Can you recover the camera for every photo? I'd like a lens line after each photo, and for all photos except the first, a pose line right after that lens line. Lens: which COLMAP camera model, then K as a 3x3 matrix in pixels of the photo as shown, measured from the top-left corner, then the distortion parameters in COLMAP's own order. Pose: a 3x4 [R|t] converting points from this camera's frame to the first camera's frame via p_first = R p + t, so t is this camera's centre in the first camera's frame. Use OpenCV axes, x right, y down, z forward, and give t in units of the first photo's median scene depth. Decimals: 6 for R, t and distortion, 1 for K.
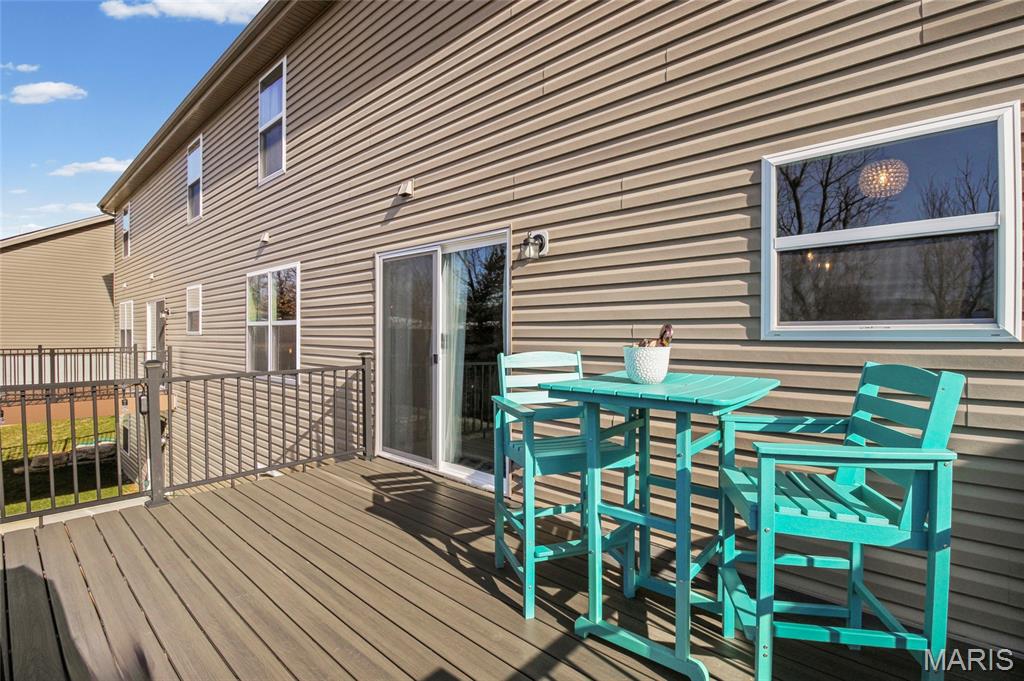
lens RADIAL K [[488.5, 0, 512.0], [0, 488.5, 340.5], [0, 0, 1]] dist [-0.000055, -0.013573]
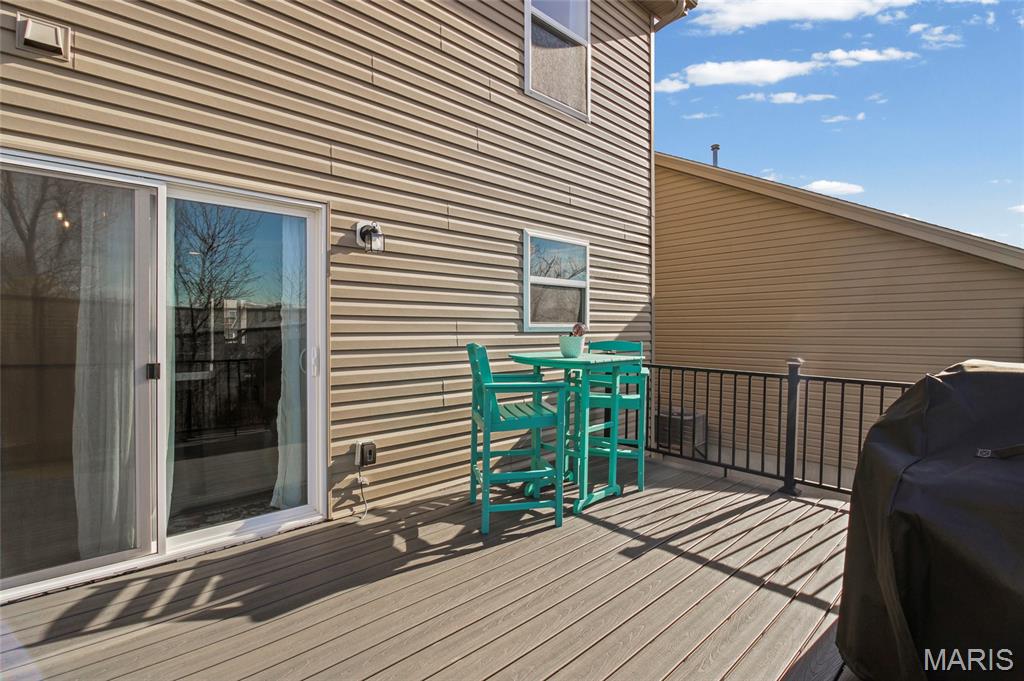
lens RADIAL K [[488.5, 0, 512.0], [0, 488.5, 340.5], [0, 0, 1]] dist [-0.000055, -0.013573]
pose [[0.062411, -0.024310, 0.997754, -1.158361], [0.012971, 0.999639, 0.023545, -0.012192], [-0.997966, 0.011473, 0.062703, 0.863813]]
